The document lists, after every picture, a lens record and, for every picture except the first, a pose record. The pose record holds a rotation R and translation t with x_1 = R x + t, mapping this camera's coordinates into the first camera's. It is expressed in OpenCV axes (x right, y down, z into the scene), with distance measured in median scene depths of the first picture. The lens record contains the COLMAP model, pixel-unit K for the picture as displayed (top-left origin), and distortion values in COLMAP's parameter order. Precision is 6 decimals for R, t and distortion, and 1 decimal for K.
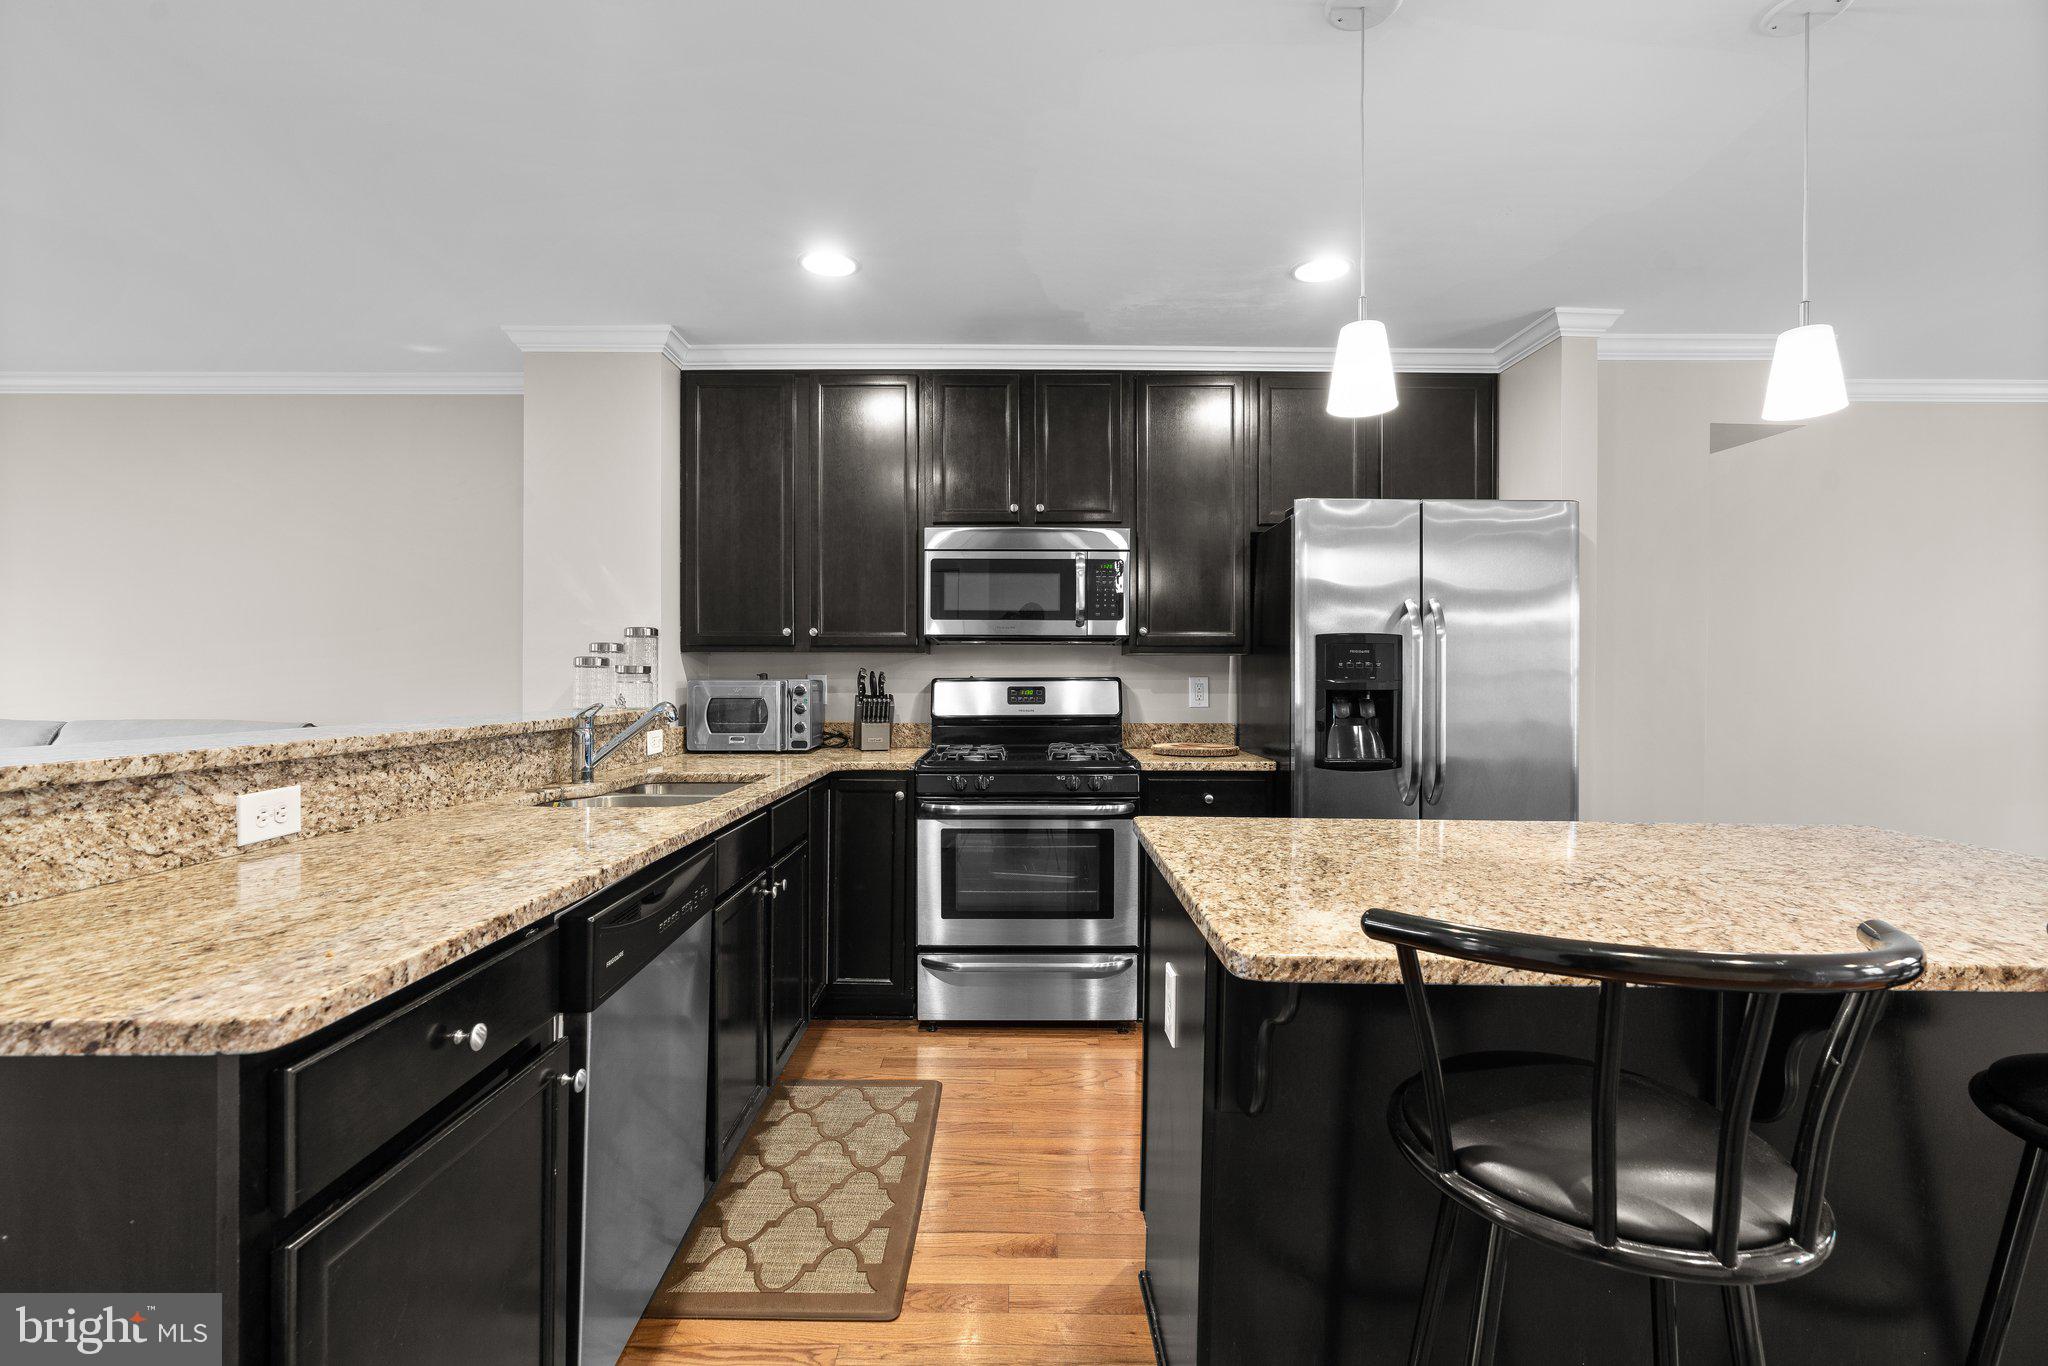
lens RADIAL K [[922.2, 0, 1016.2], [0, 922.2, 693.4], [0, 0, 1]] dist [-0.001728, 0.000016]
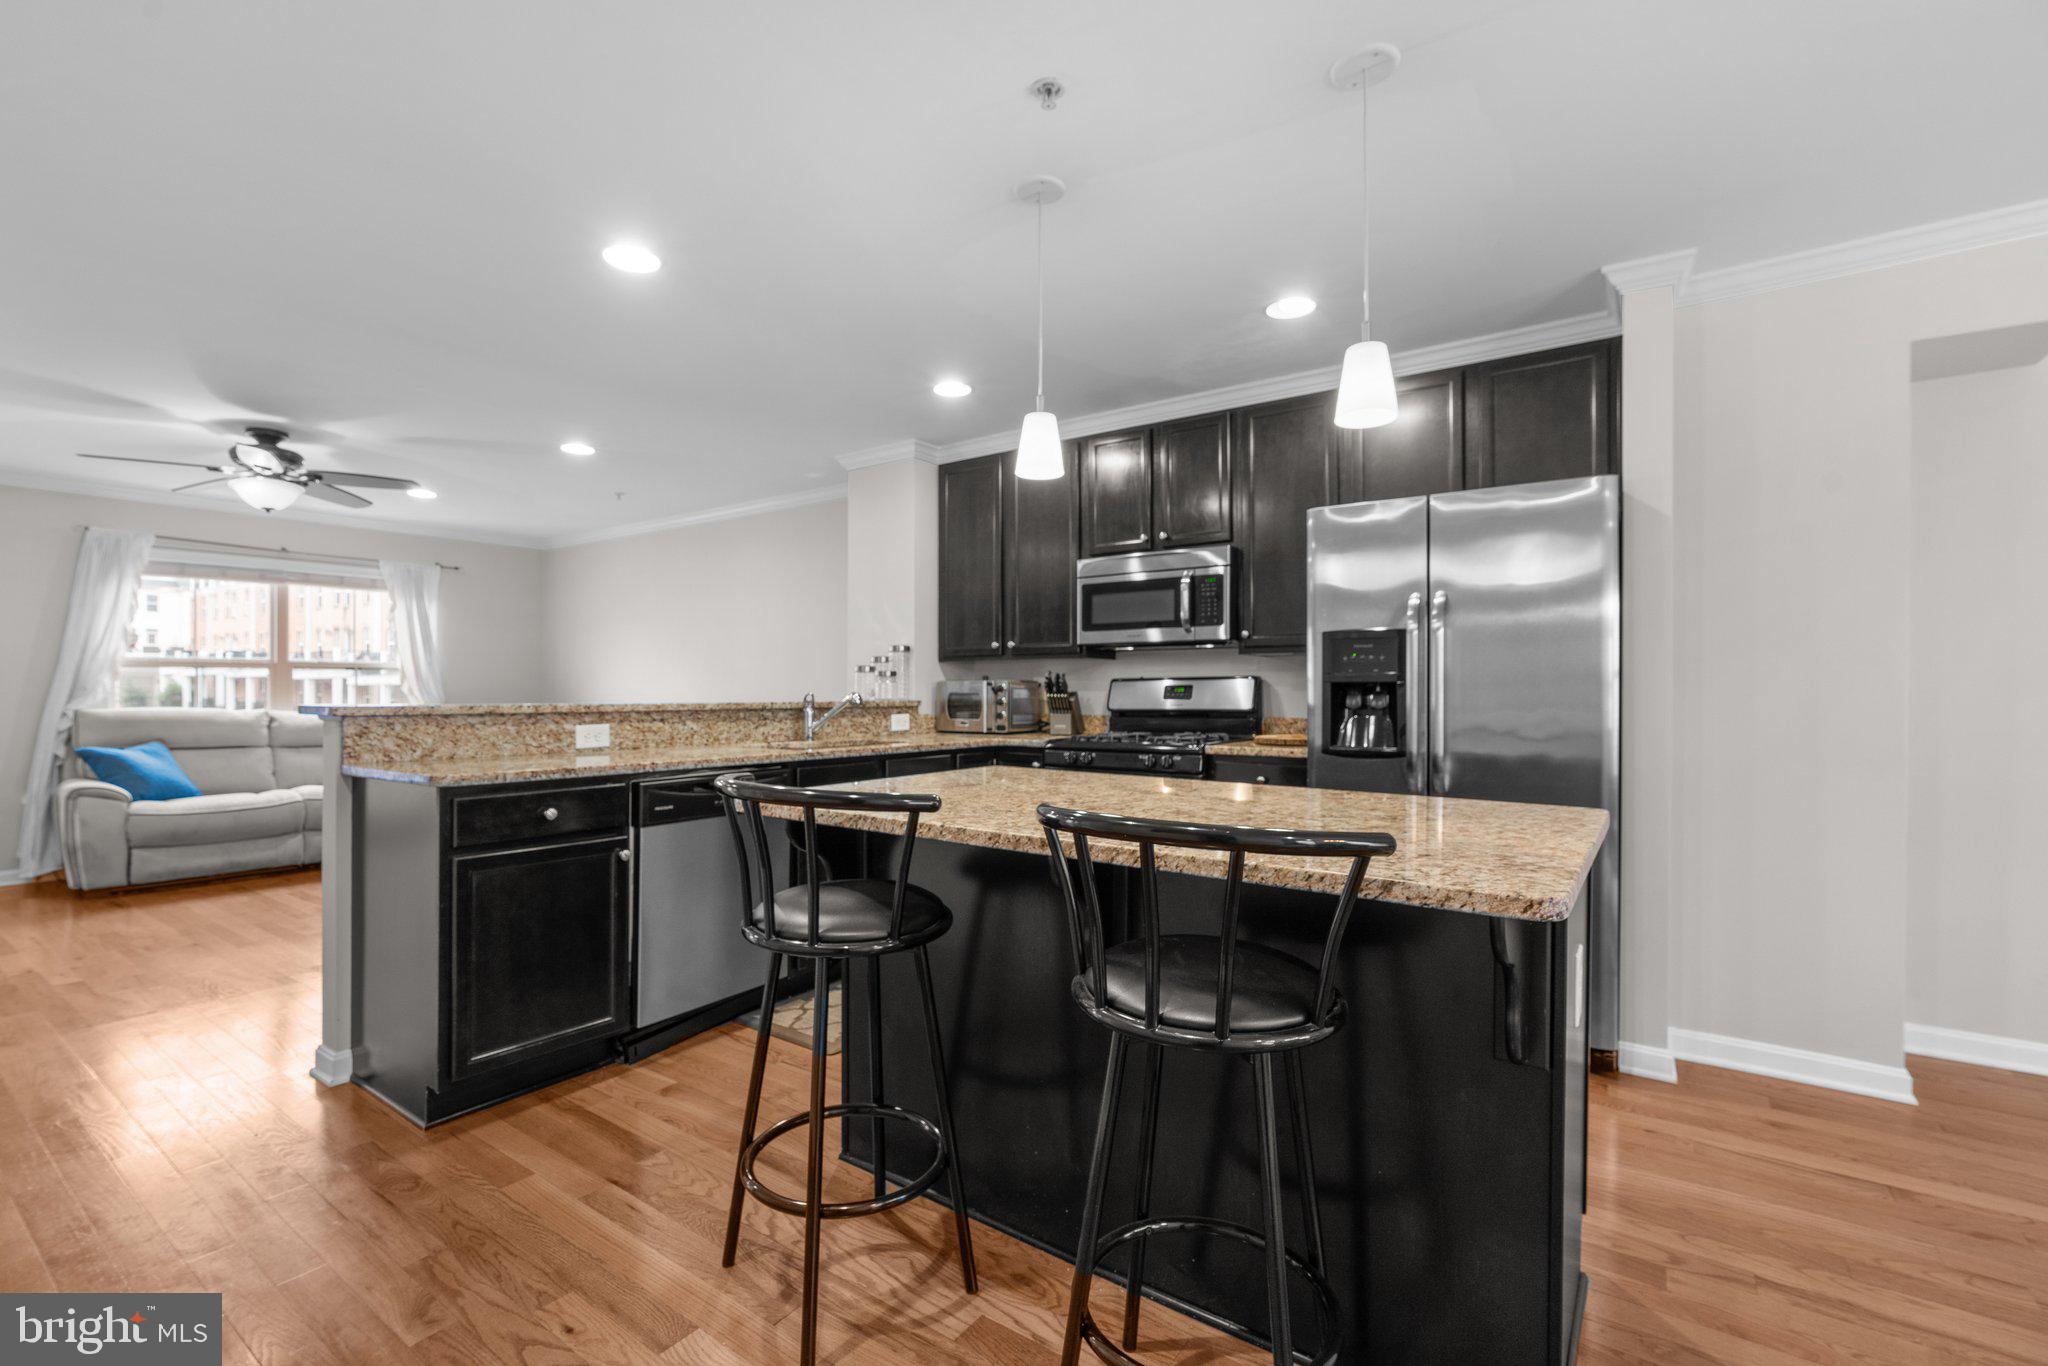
lens RADIAL K [[922.2, 0, 1016.2], [0, 922.2, 693.4], [0, 0, 1]] dist [-0.001728, 0.000016]
pose [[0.808210, -0.001570, -0.588892, 0.621057], [-0.008629, 0.999858, -0.014509, 0.025510], [0.588831, 0.016808, 0.808081, -0.084612]]
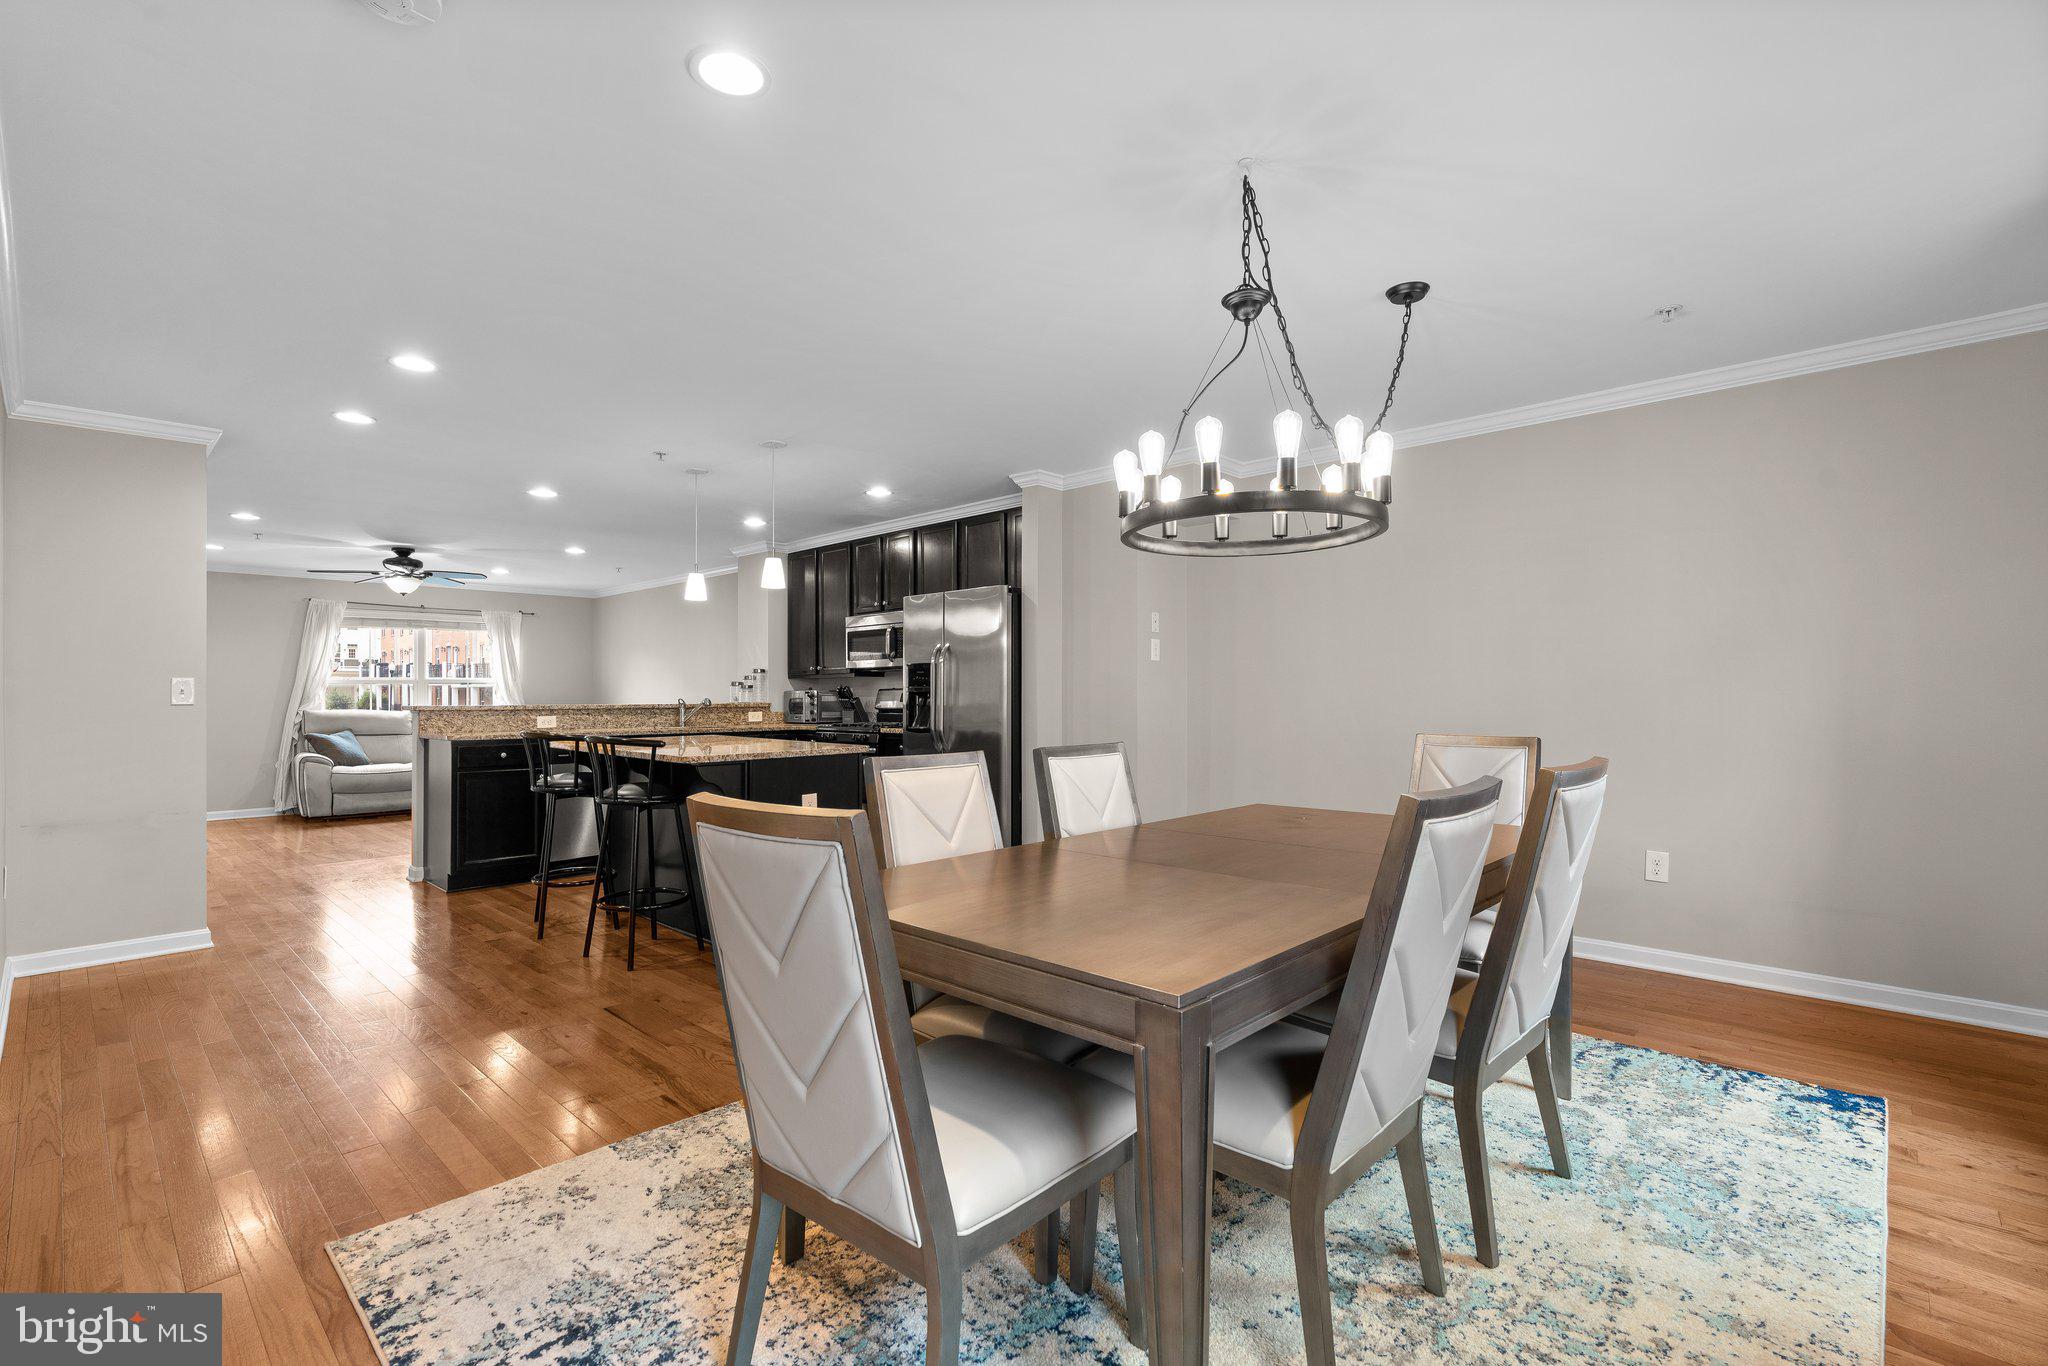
lens RADIAL K [[952.8, 0, 1016.8], [0, 952.8, 693.3], [0, 0, 1]] dist [-0.001551, -0.000248]
pose [[0.714244, -0.008036, -0.699851, 1.794008], [-0.006271, 0.999820, -0.017880, 0.031366], [0.699869, 0.017159, 0.714065, -0.283854]]
